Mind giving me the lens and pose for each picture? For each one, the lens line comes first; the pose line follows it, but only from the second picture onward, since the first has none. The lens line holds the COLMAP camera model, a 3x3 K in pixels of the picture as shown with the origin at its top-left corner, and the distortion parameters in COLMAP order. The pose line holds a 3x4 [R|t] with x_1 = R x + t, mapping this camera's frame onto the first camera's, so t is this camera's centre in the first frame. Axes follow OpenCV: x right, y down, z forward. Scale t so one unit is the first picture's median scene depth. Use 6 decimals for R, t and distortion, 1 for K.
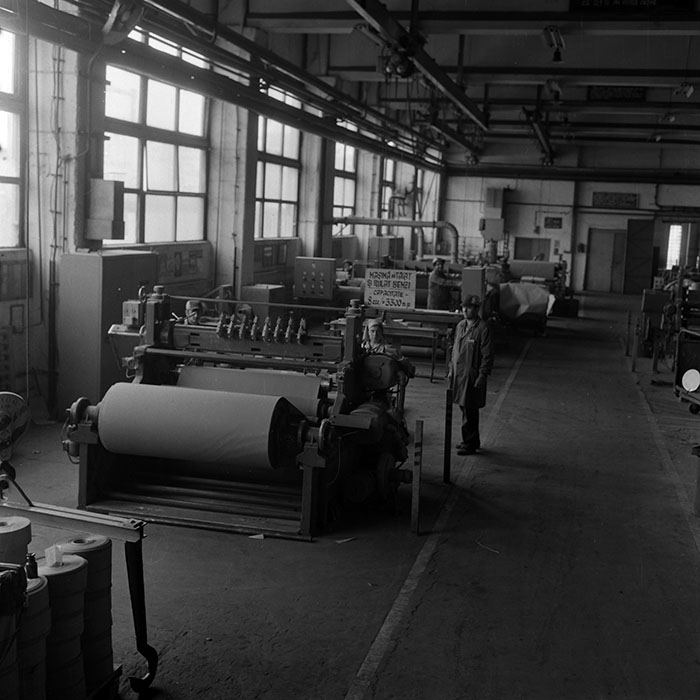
lens RADIAL K [[983.1, 0, 354.5], [0, 983.1, 337.0], [0, 0, 1]] dist [0.034623, 0.000000]
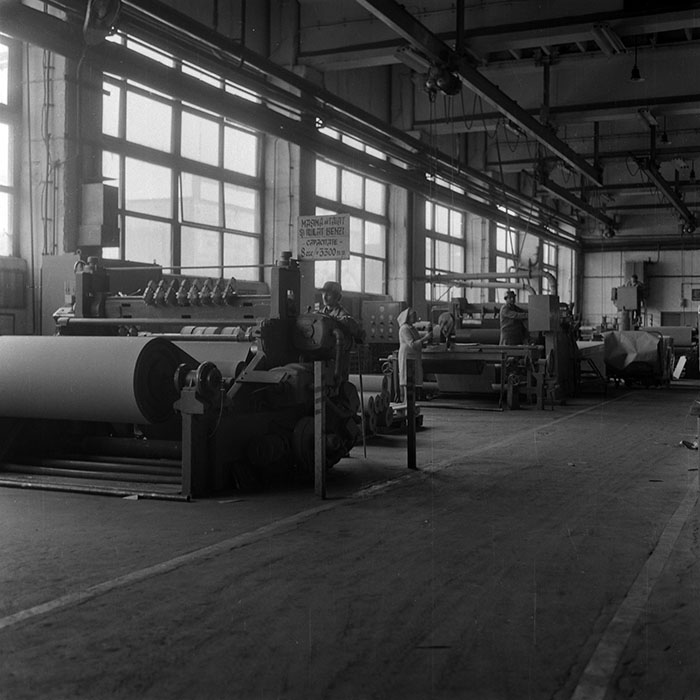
lens RADIAL K [[983.1, 0, 341.4], [0, 983.1, 325.2], [0, 0, 1]] dist [0.034623, 0.000000]
pose [[0.981854, -0.042443, -0.184830, 0.104922], [0.018797, 0.991615, -0.127857, 0.070751], [0.188707, 0.122063, 0.974418, 0.075944]]
